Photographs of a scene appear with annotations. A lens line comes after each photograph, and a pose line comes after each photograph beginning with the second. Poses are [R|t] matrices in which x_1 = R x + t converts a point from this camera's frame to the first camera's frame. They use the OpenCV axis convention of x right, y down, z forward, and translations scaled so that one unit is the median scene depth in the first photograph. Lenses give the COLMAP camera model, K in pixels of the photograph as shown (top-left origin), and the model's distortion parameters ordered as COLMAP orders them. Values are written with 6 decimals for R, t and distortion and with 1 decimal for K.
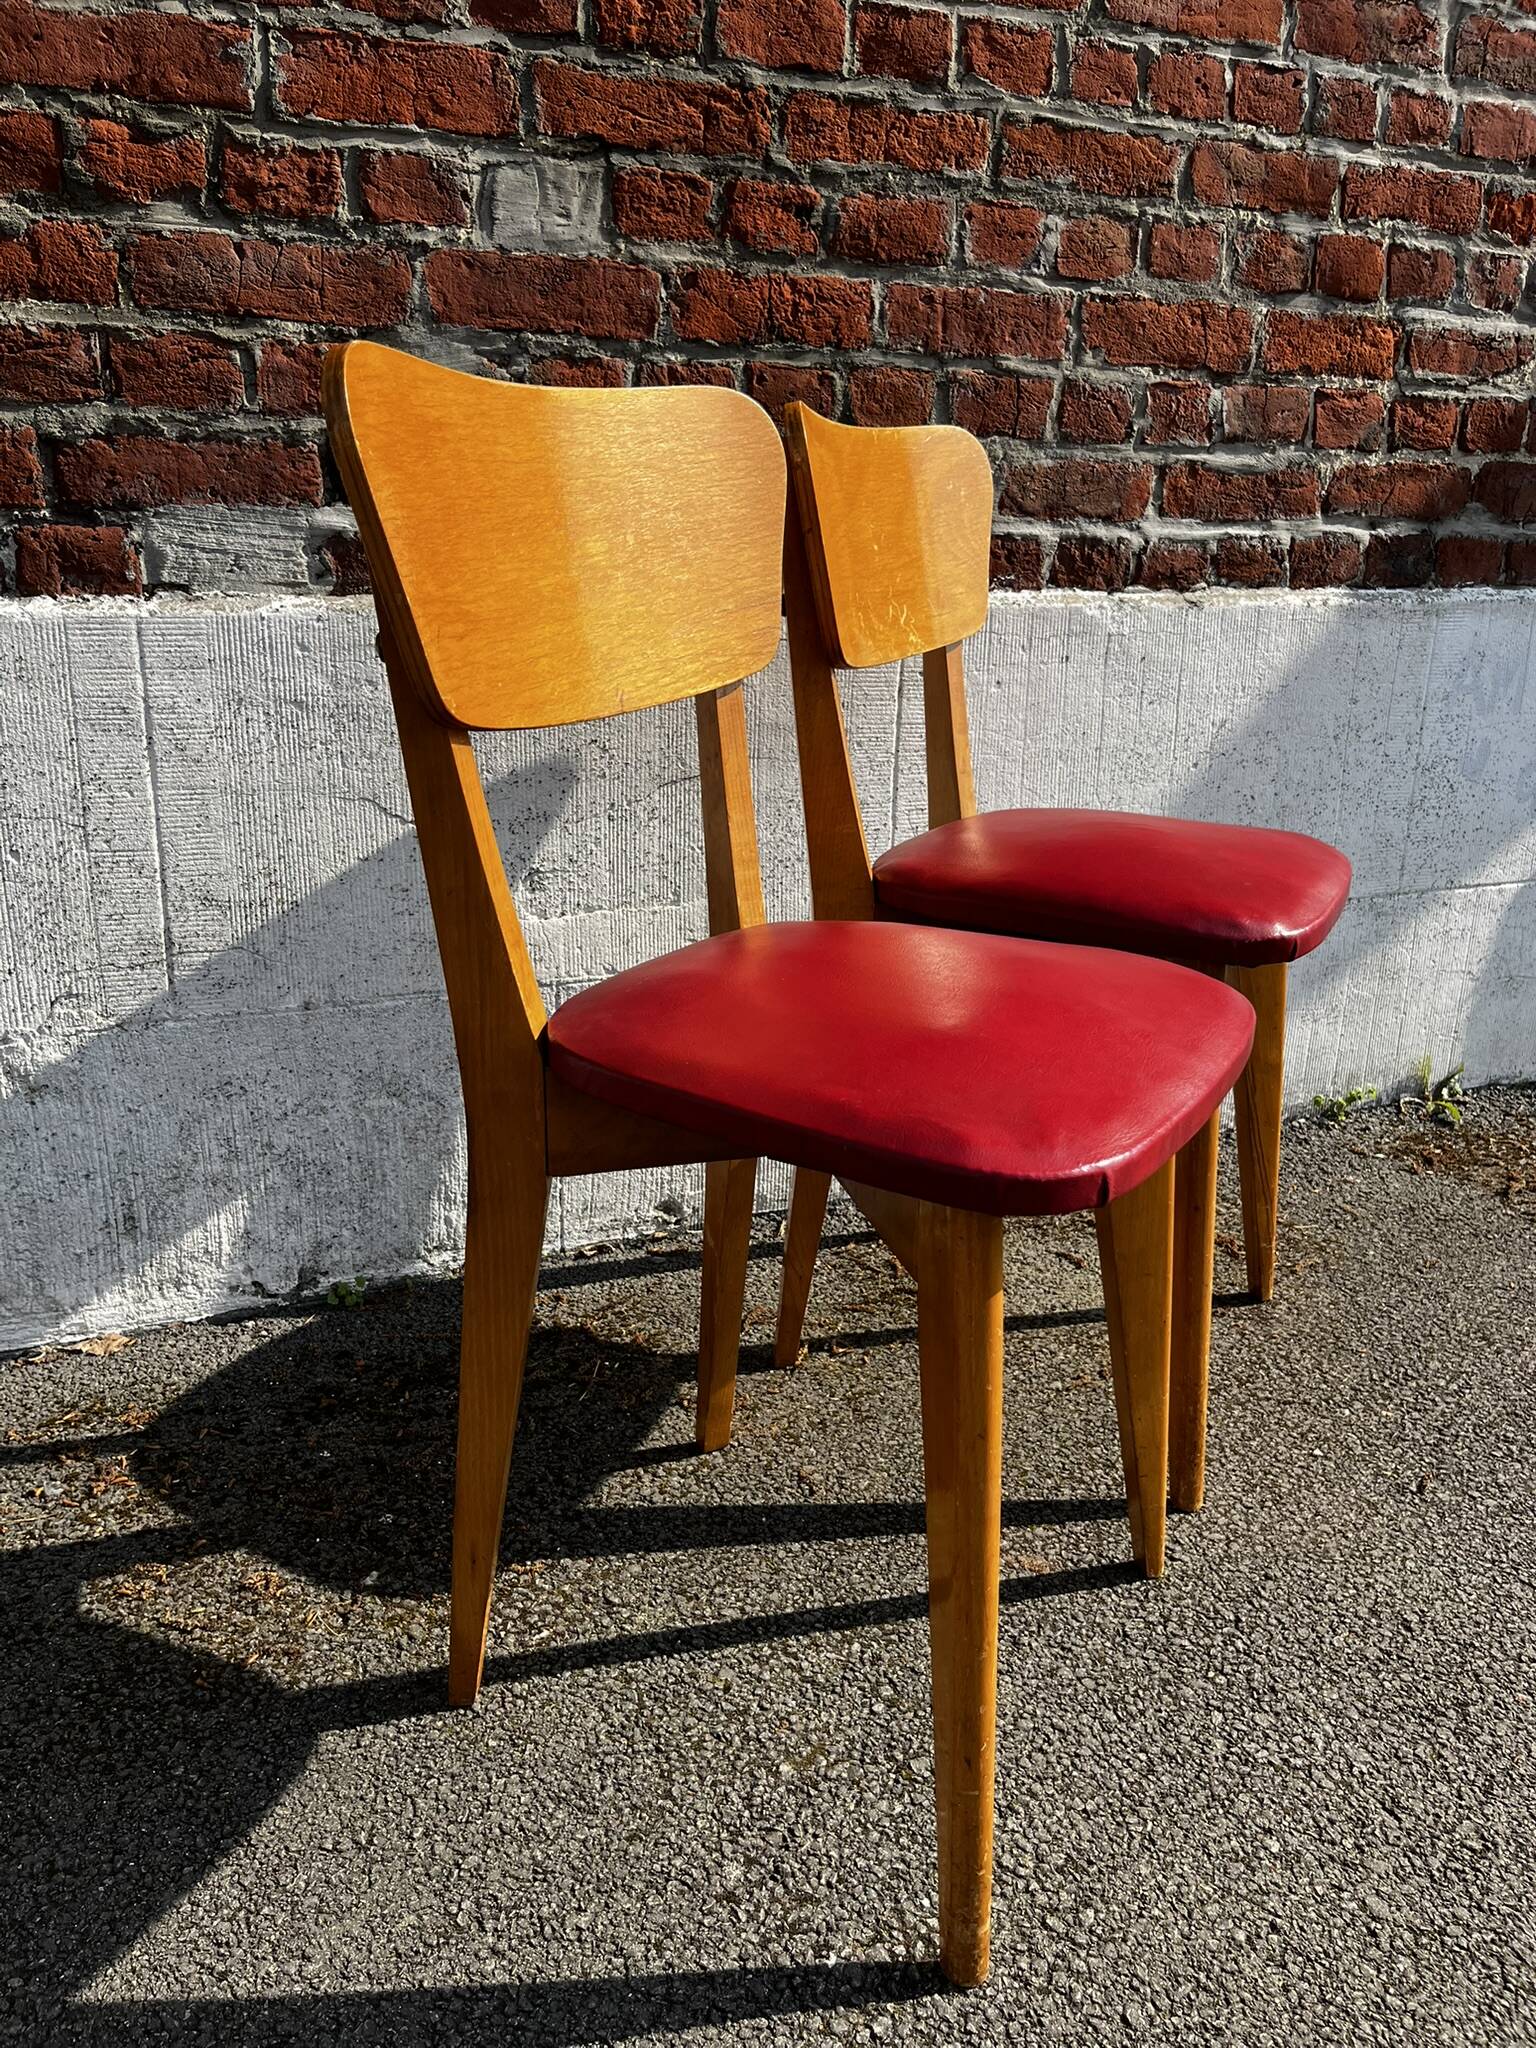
lens RADIAL K [[1545.3, 0, 765.8], [0, 1545.3, 1036.4], [0, 0, 1]] dist [0.049382, -0.074538]
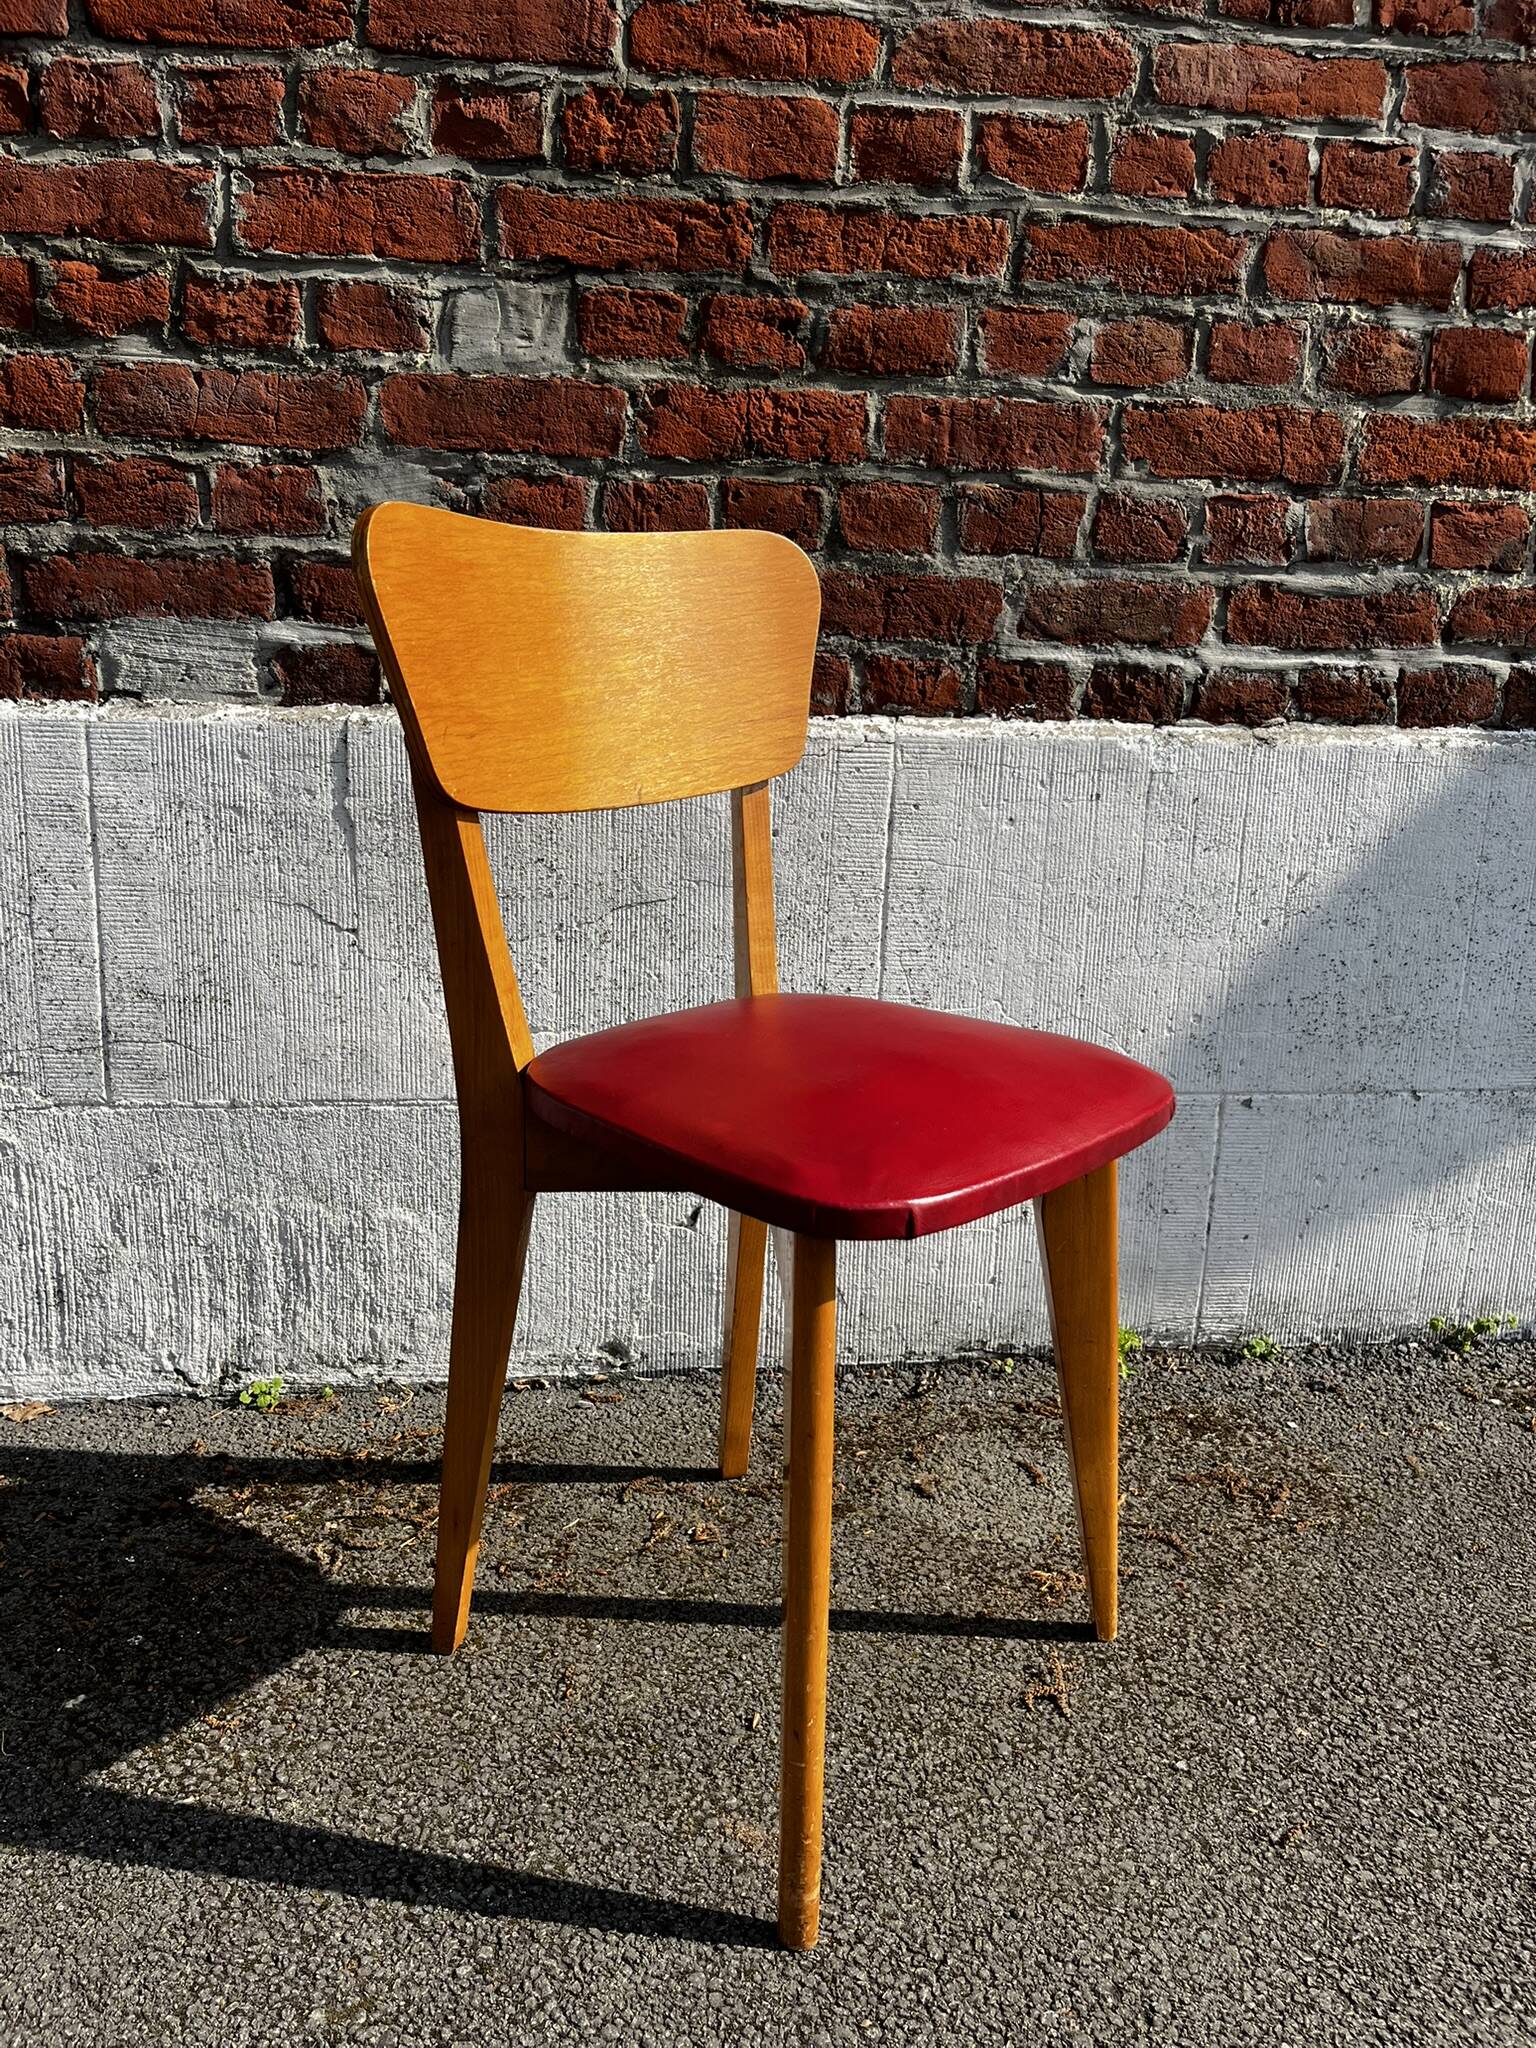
lens RADIAL K [[1545.3, 0, 767.8], [0, 1545.3, 1036.5], [0, 0, 1]] dist [0.049382, -0.074538]
pose [[0.960492, 0.084297, -0.265235, 0.309526], [-0.101464, 0.993496, -0.051678, -0.046837], [0.259154, 0.076548, 0.962798, 0.114896]]
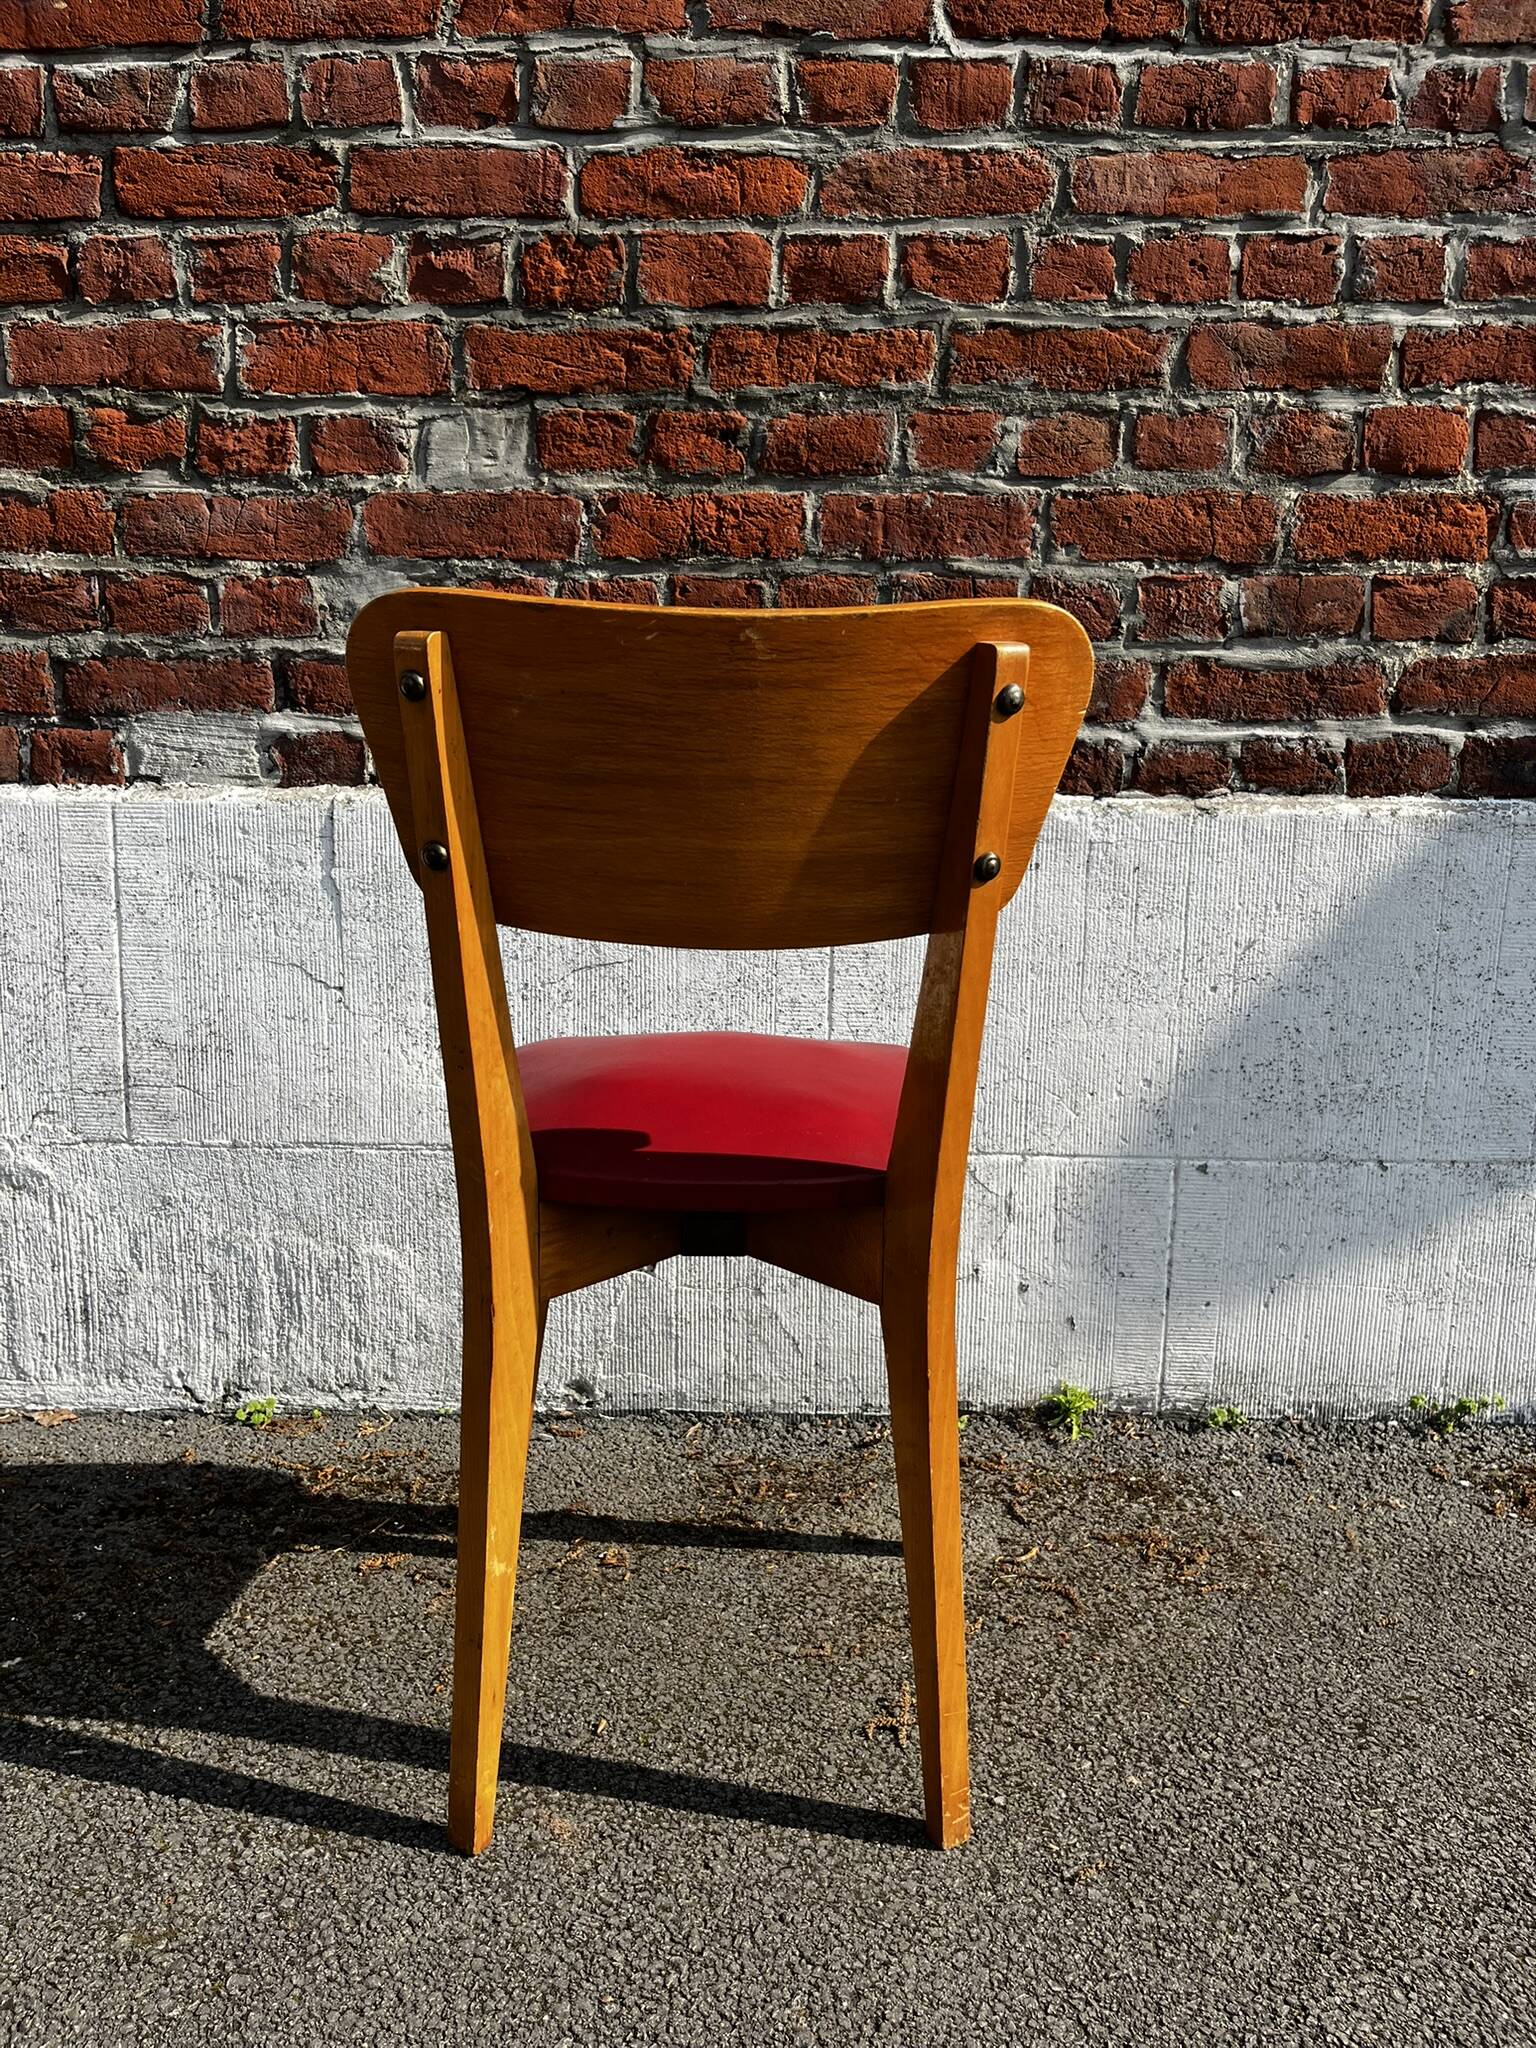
lens RADIAL K [[1545.3, 0, 763.2], [0, 1545.3, 1037.7], [0, 0, 1]] dist [0.049382, -0.074538]
pose [[0.909856, 0.080492, -0.407041, 0.512174], [-0.127742, 0.987695, -0.090225, -0.043381], [0.394770, 0.134088, 0.908943, 0.124233]]
